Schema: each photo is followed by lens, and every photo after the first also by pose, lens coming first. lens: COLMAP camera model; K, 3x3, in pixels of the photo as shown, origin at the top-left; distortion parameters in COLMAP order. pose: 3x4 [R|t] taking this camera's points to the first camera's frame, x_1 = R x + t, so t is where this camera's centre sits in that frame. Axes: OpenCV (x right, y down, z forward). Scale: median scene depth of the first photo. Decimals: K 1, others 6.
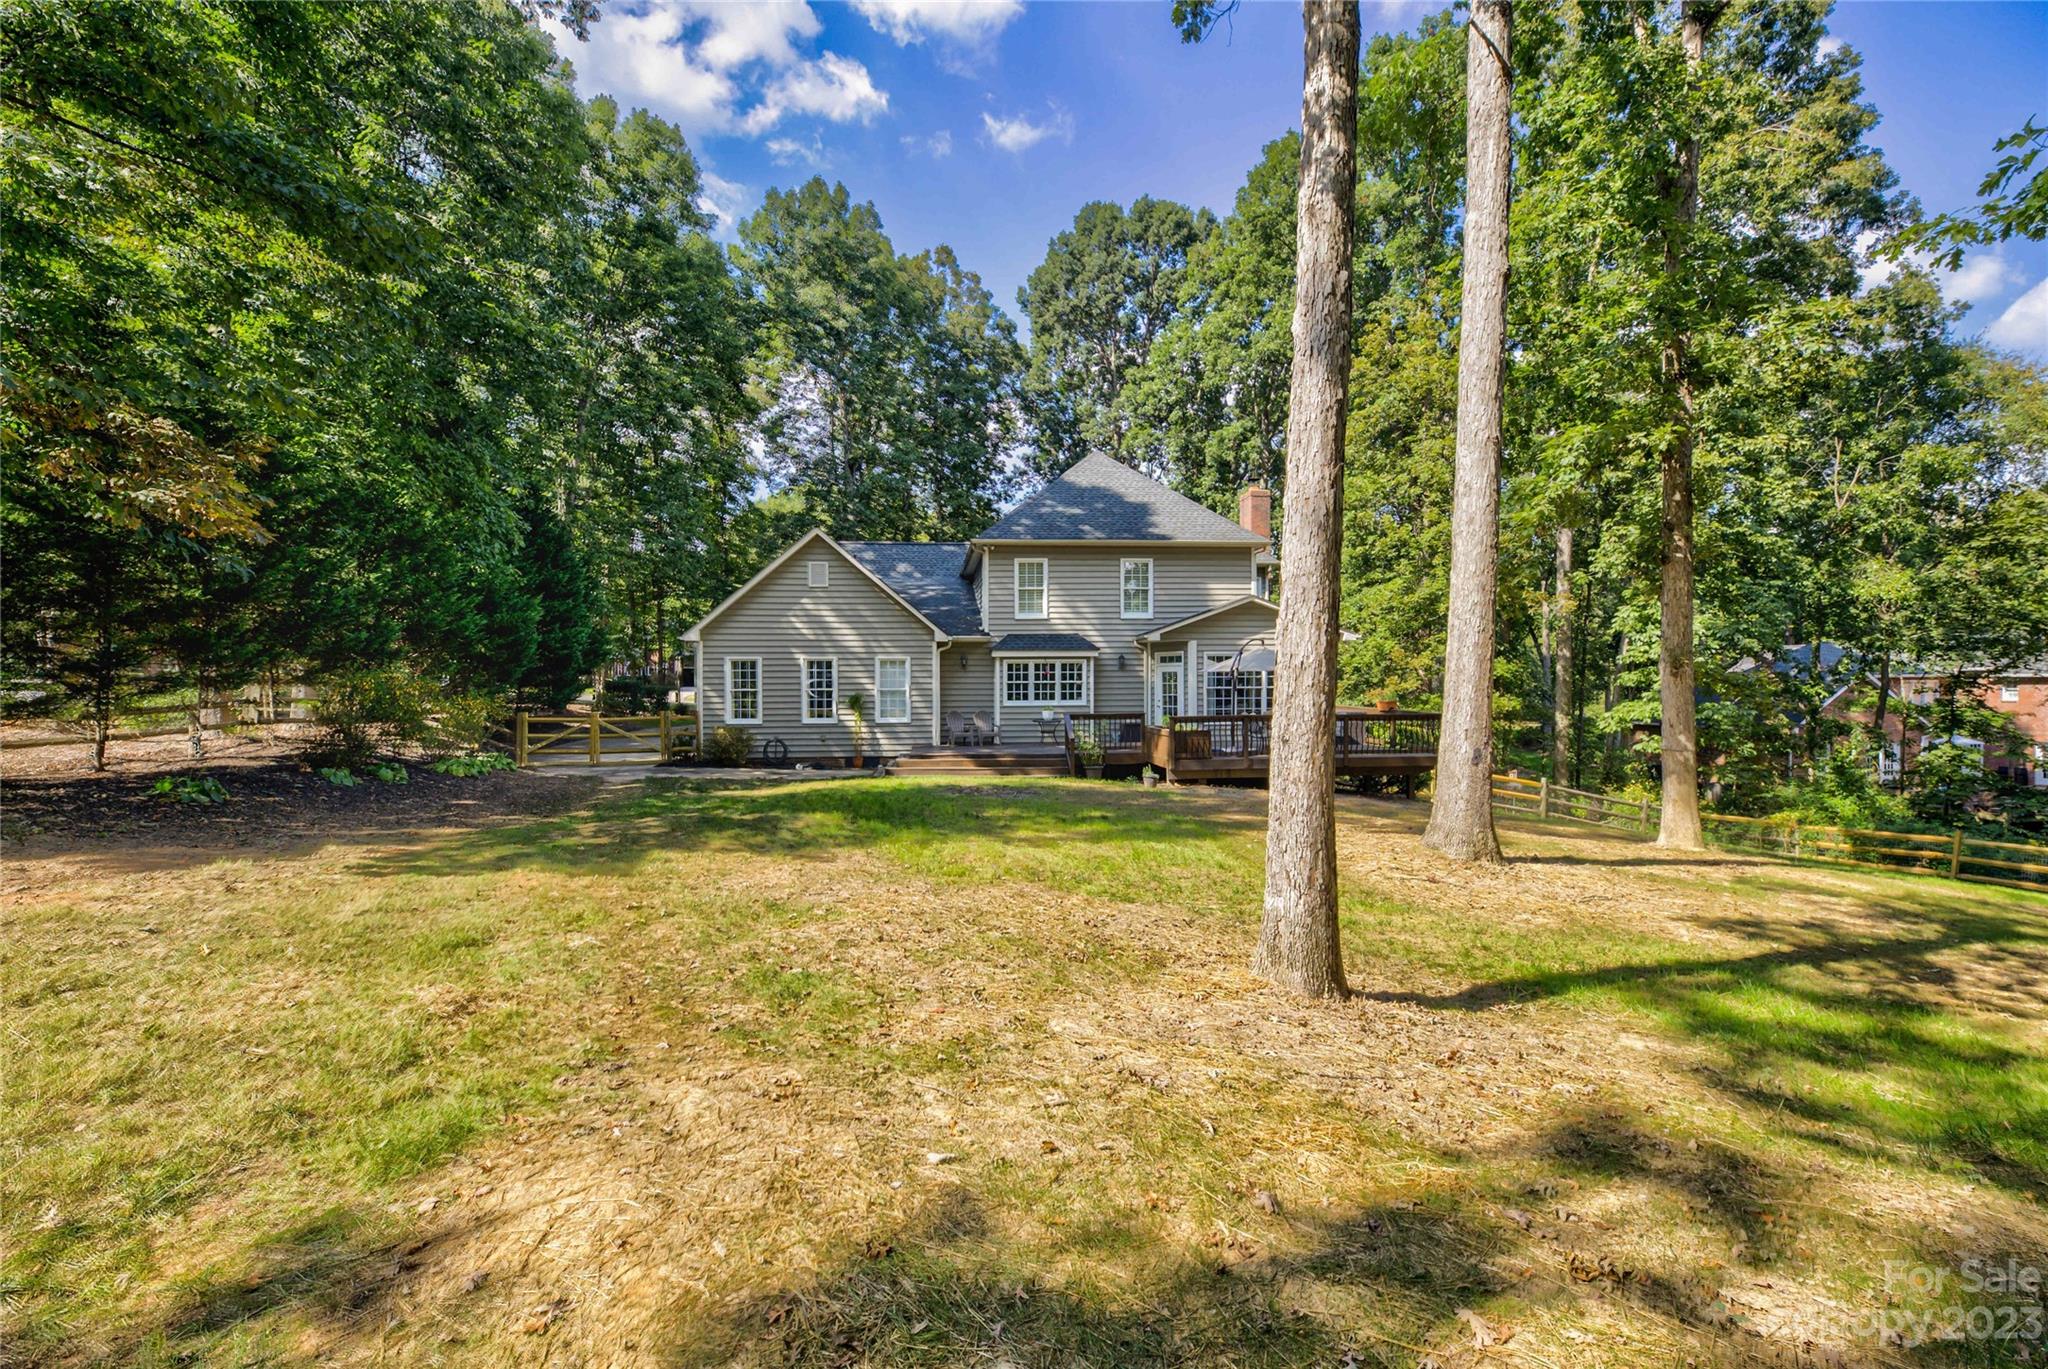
lens RADIAL K [[942.5, 0, 1015.4], [0, 942.5, 684.9], [0, 0, 1]] dist [-0.007236, -0.000143]
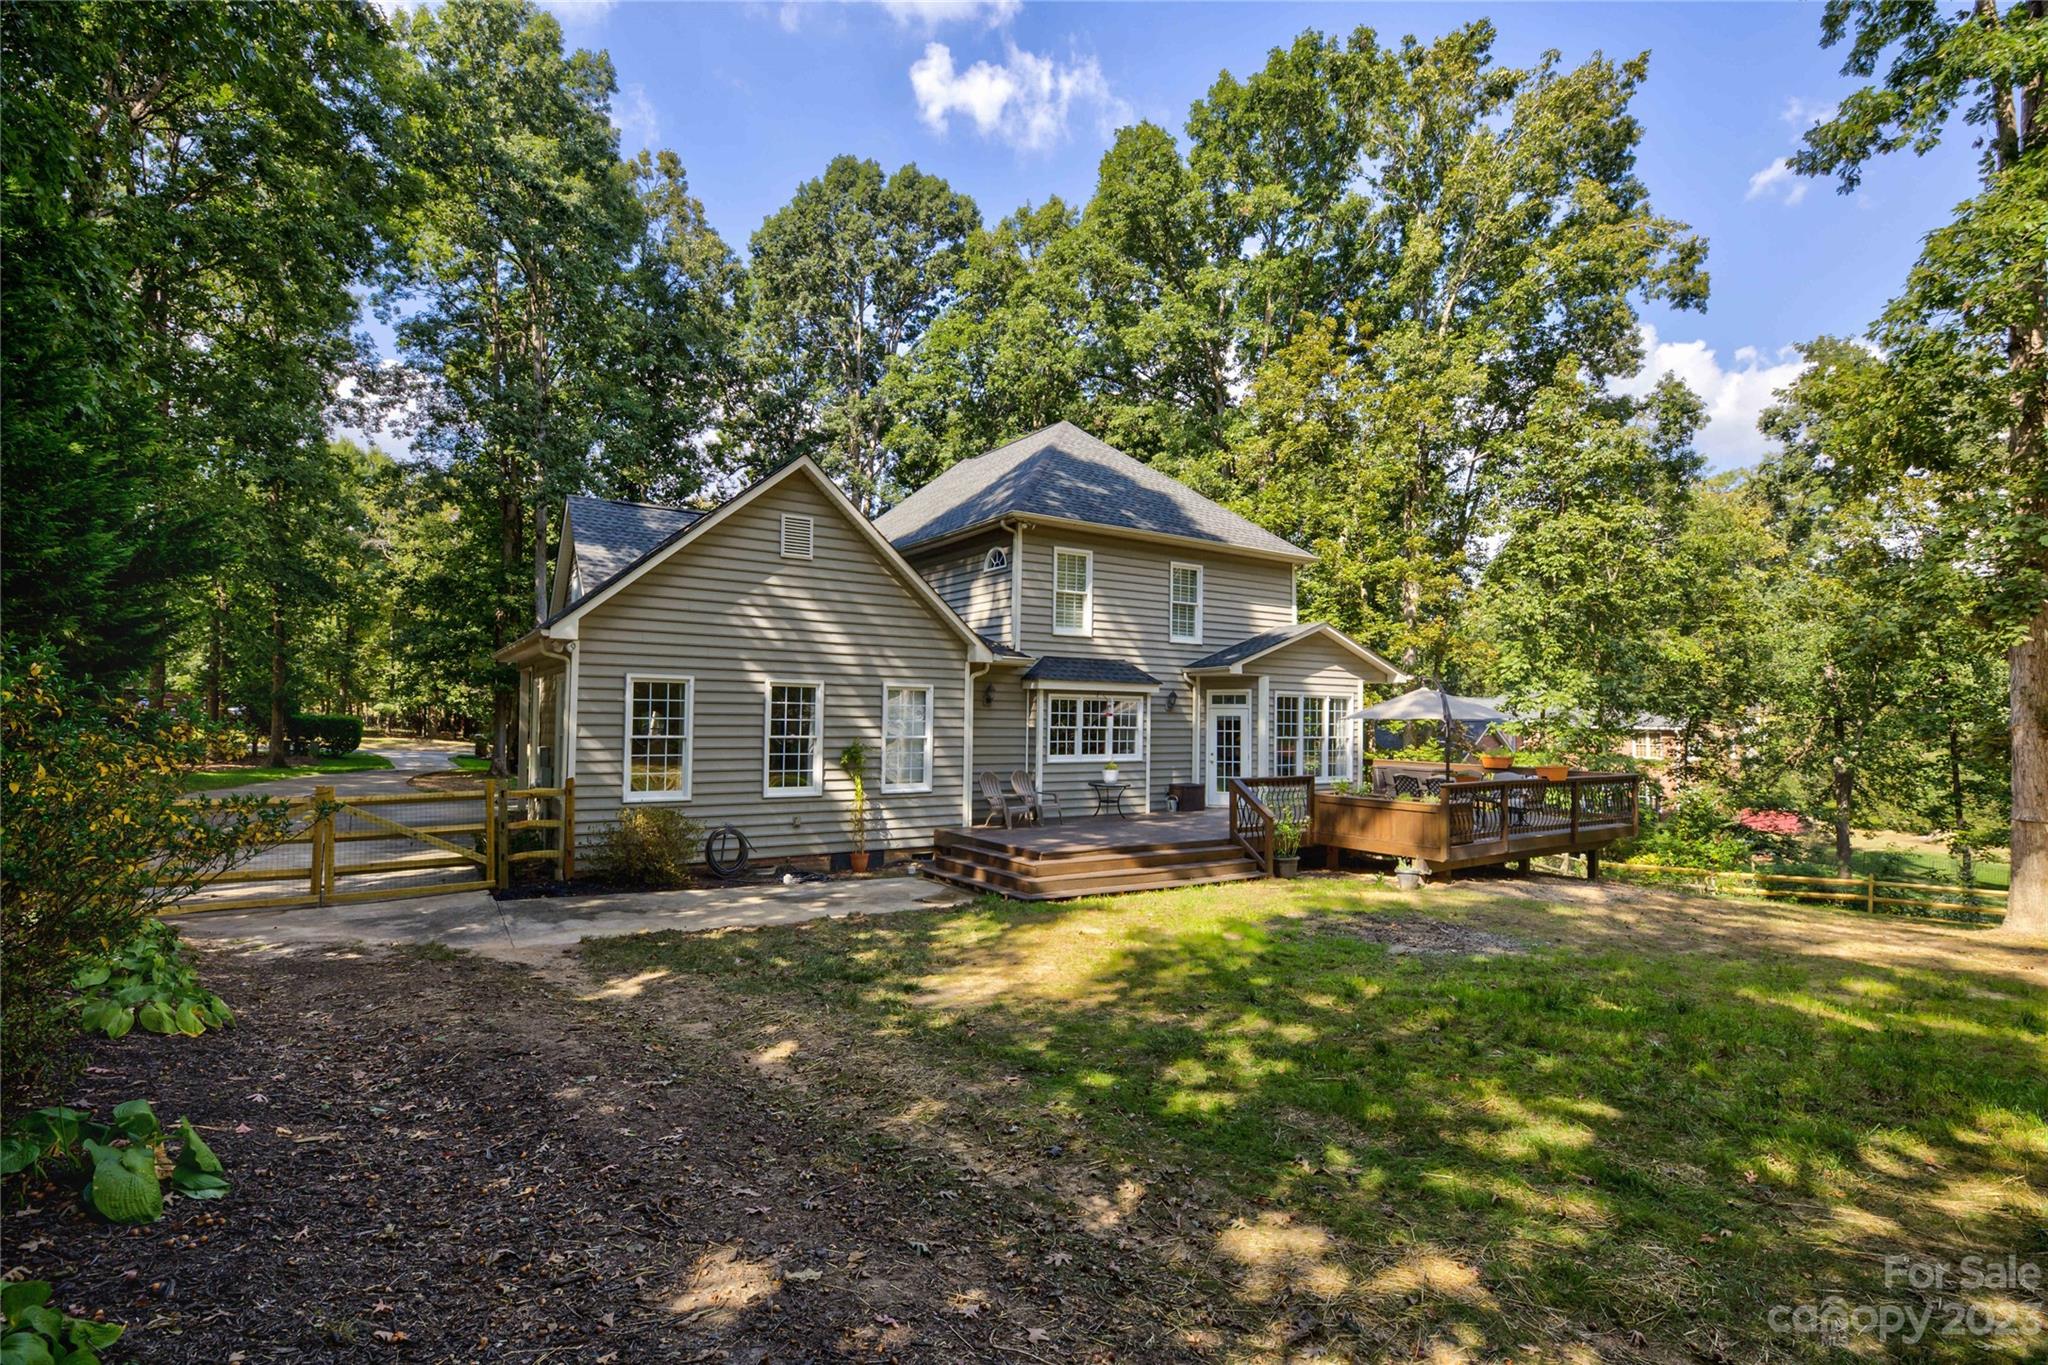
lens RADIAL K [[942.5, 0, 1015.4], [0, 942.5, 682.9], [0, 0, 1]] dist [-0.007236, -0.000143]
pose [[0.883343, 0.033879, 0.467501, -0.347101], [-0.013972, 0.998844, -0.045985, -0.003332], [-0.468518, 0.034088, 0.882796, 0.418618]]
